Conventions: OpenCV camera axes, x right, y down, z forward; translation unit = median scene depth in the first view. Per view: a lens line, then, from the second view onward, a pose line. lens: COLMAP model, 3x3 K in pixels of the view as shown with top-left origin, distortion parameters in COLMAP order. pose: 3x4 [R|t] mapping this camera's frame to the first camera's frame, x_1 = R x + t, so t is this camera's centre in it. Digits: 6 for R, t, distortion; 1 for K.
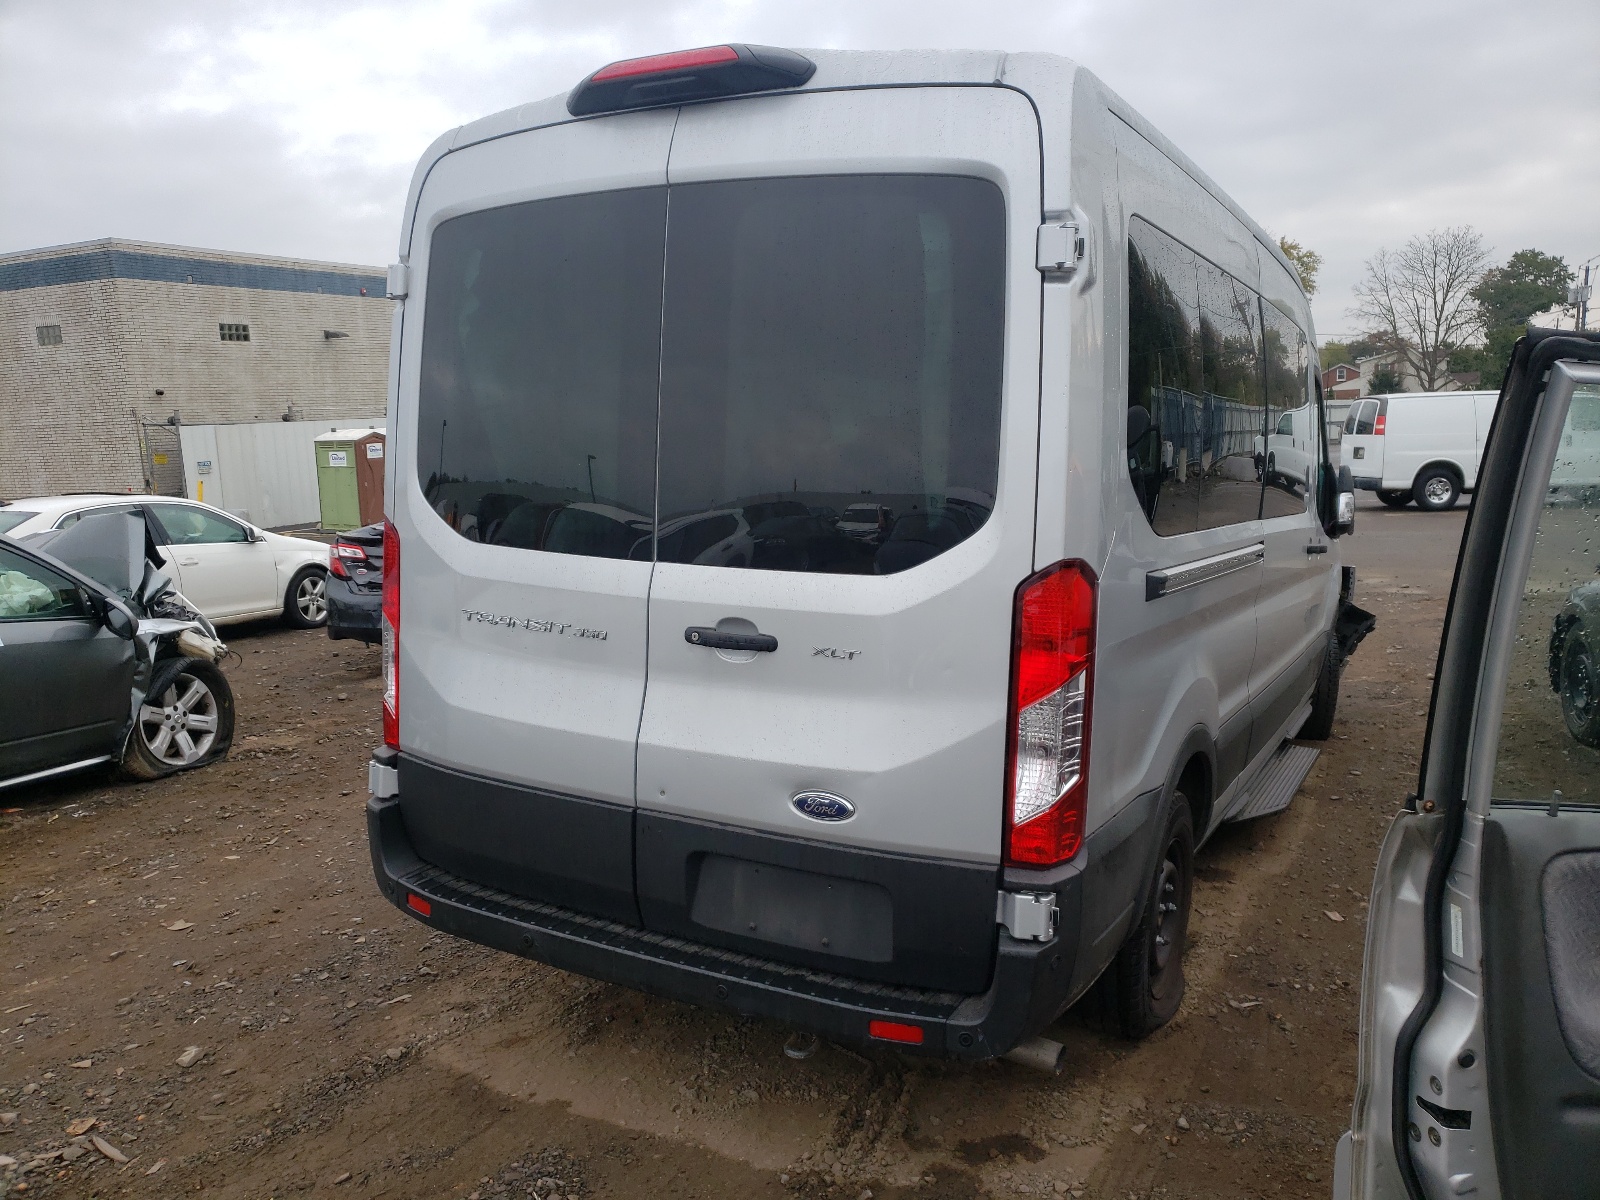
lens RADIAL K [[1214.1, 0, 800.0], [0, 1214.1, 600.0], [0, 0, 1]] dist [-0.005256, -0.003341]
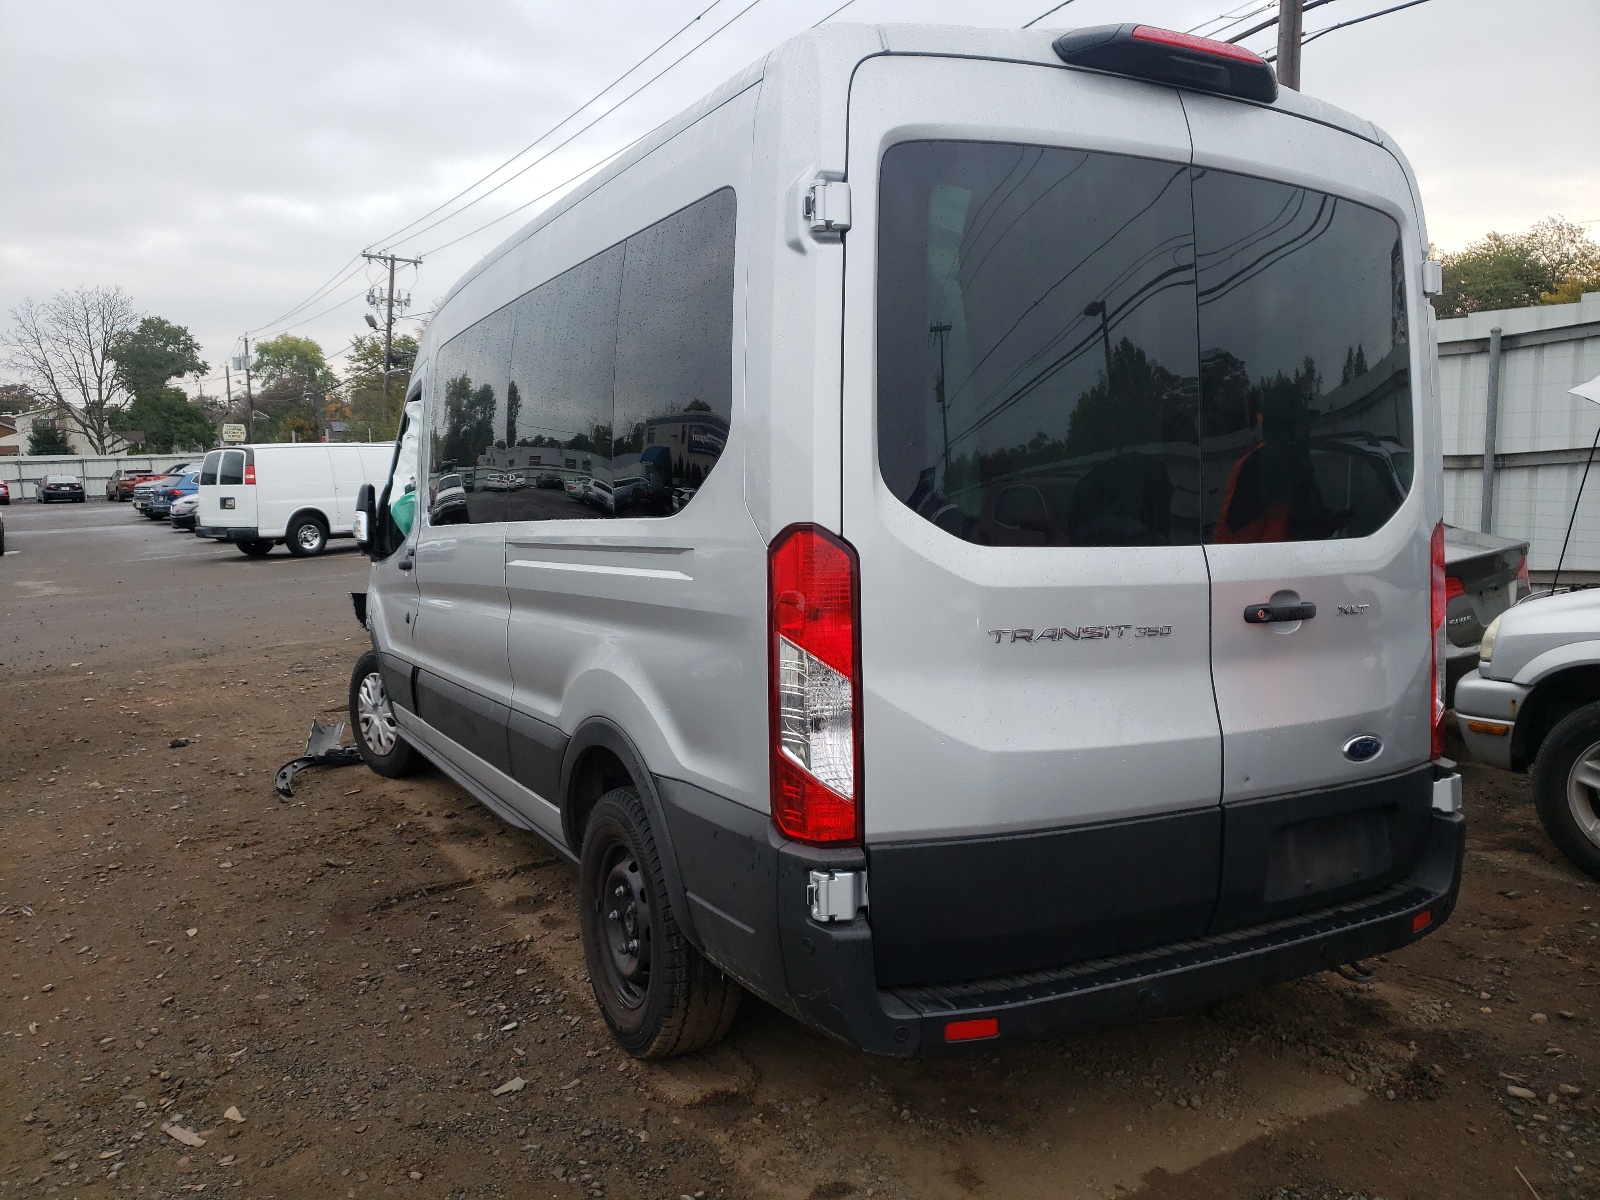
lens RADIAL K [[1206.7, 0, 799.7], [0, 1206.7, 586.2], [0, 0, 1]] dist [0.004801, 0.001610]
pose [[0.573156, -0.078643, 0.815664, -1.035657], [0.124362, 0.992202, 0.008277, -0.045405], [-0.809954, 0.096693, 0.578467, 0.669255]]
